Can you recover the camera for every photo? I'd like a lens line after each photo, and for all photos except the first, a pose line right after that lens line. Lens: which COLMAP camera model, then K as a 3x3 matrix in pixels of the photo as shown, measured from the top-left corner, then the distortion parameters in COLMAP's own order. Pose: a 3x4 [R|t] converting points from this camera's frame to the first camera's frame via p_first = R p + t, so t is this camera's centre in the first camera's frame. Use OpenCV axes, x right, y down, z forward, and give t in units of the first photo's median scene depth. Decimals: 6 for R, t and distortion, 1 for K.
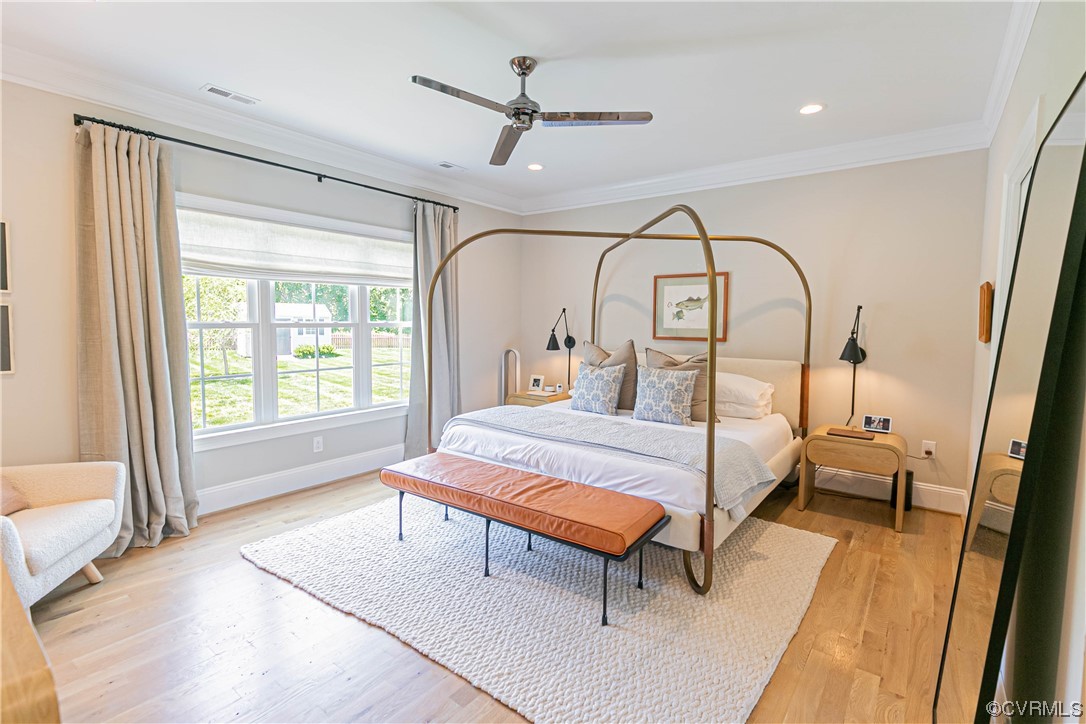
lens RADIAL K [[499.0, 0, 554.2], [0, 499.0, 360.3], [0, 0, 1]] dist [0.004456, 0.000679]
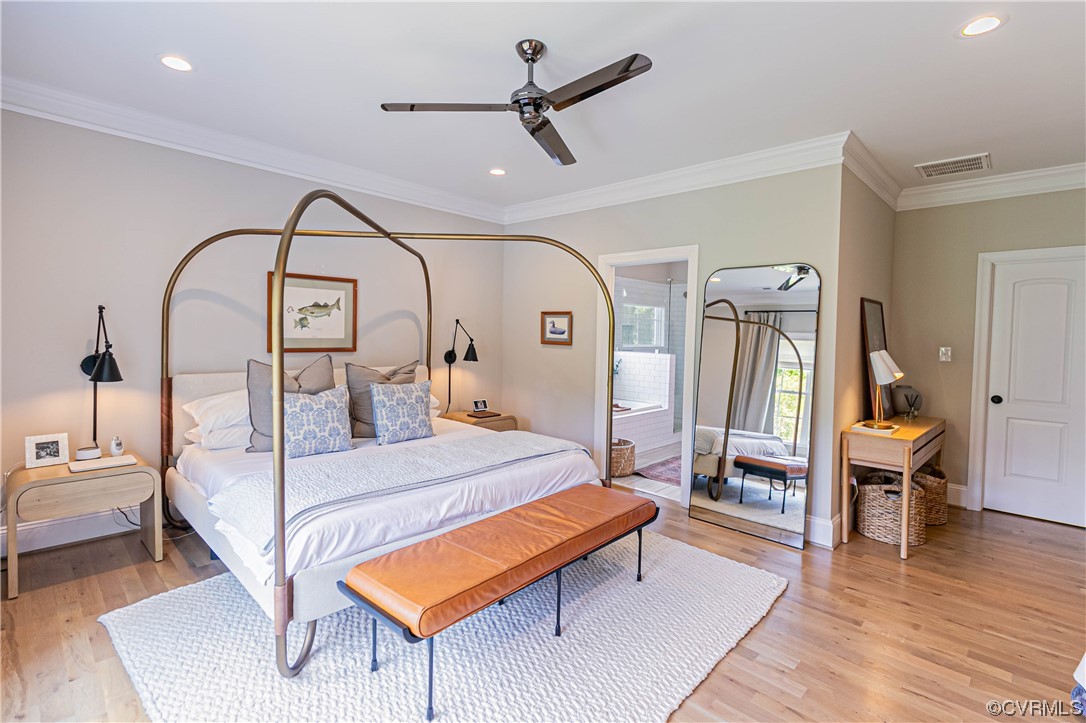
lens RADIAL K [[495.0, 0, 550.4], [0, 495.0, 354.1], [0, 0, 1]] dist [0.002307, -0.000383]
pose [[0.115278, -0.047074, 0.992217, -0.600392], [0.059986, 0.997383, 0.040350, -0.052398], [-0.991520, 0.054868, 0.117800, 0.557698]]
